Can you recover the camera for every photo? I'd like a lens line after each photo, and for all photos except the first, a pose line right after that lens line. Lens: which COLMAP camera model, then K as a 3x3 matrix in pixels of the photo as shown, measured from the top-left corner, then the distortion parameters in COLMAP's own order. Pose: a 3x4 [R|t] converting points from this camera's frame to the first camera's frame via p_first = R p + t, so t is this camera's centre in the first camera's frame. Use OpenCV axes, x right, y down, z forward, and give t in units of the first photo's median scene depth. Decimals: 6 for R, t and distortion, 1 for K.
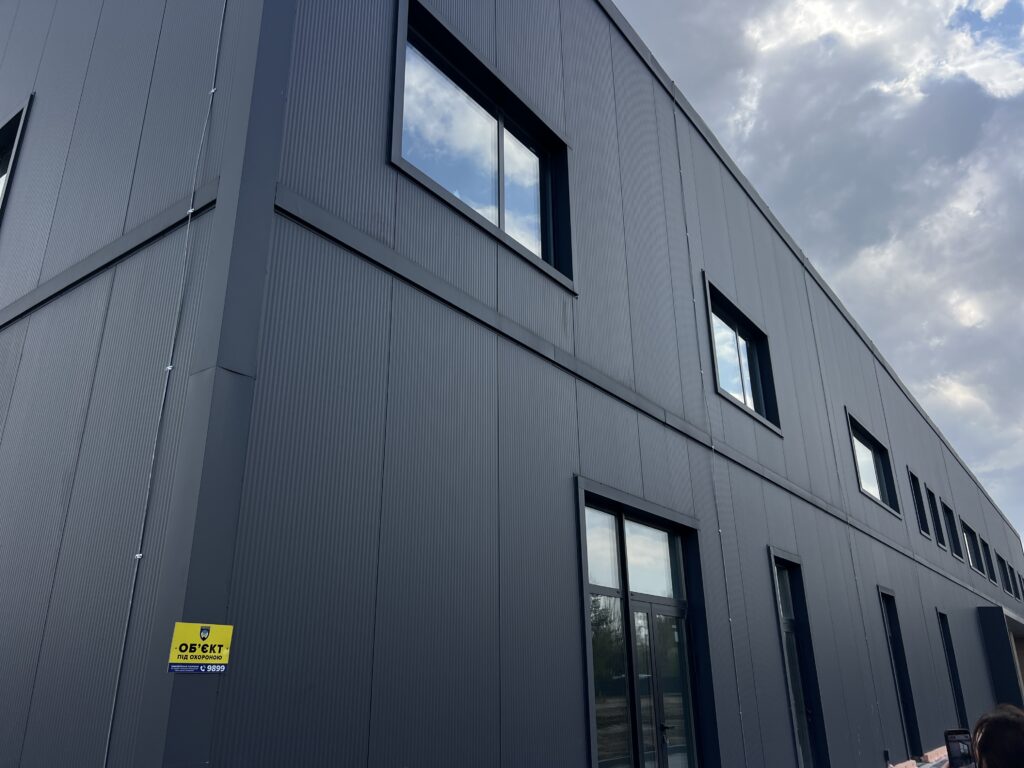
lens RADIAL K [[773.4, 0, 519.3], [0, 773.4, 383.5], [0, 0, 1]] dist [-0.001509, -0.032957]
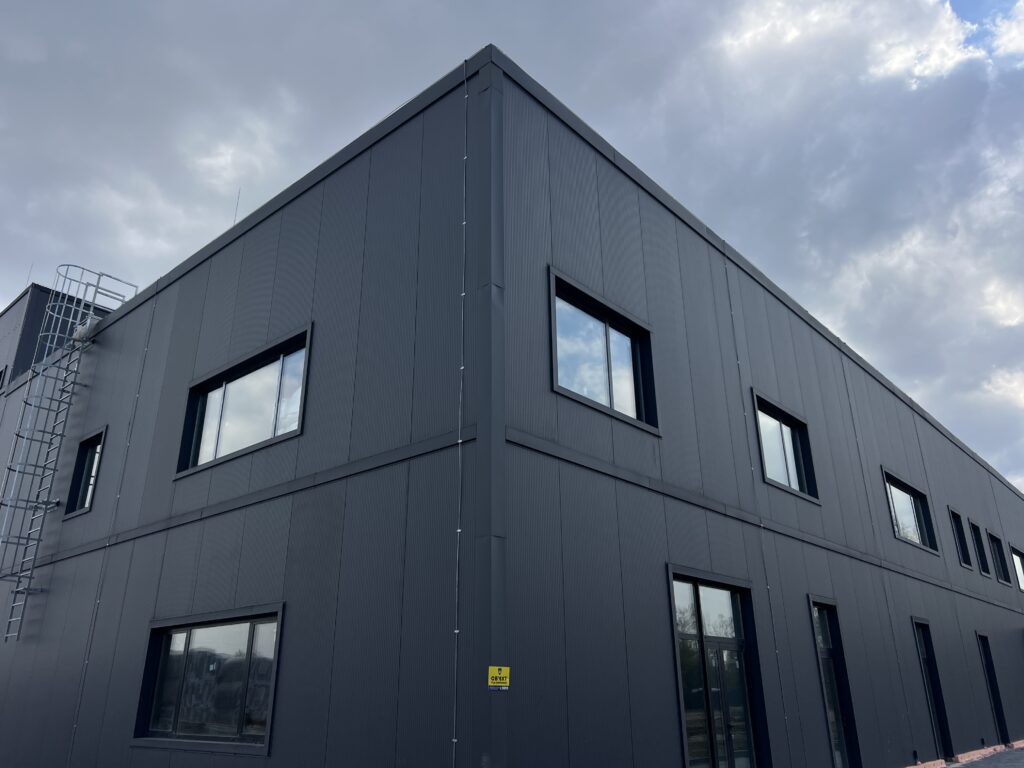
lens RADIAL K [[773.4, 0, 509.2], [0, 773.4, 381.1], [0, 0, 1]] dist [-0.001509, -0.032957]
pose [[0.994825, -0.033423, -0.095951, -0.067612], [0.031719, 0.999312, -0.019231, -0.189433], [0.096528, 0.016088, 0.995200, -0.493166]]
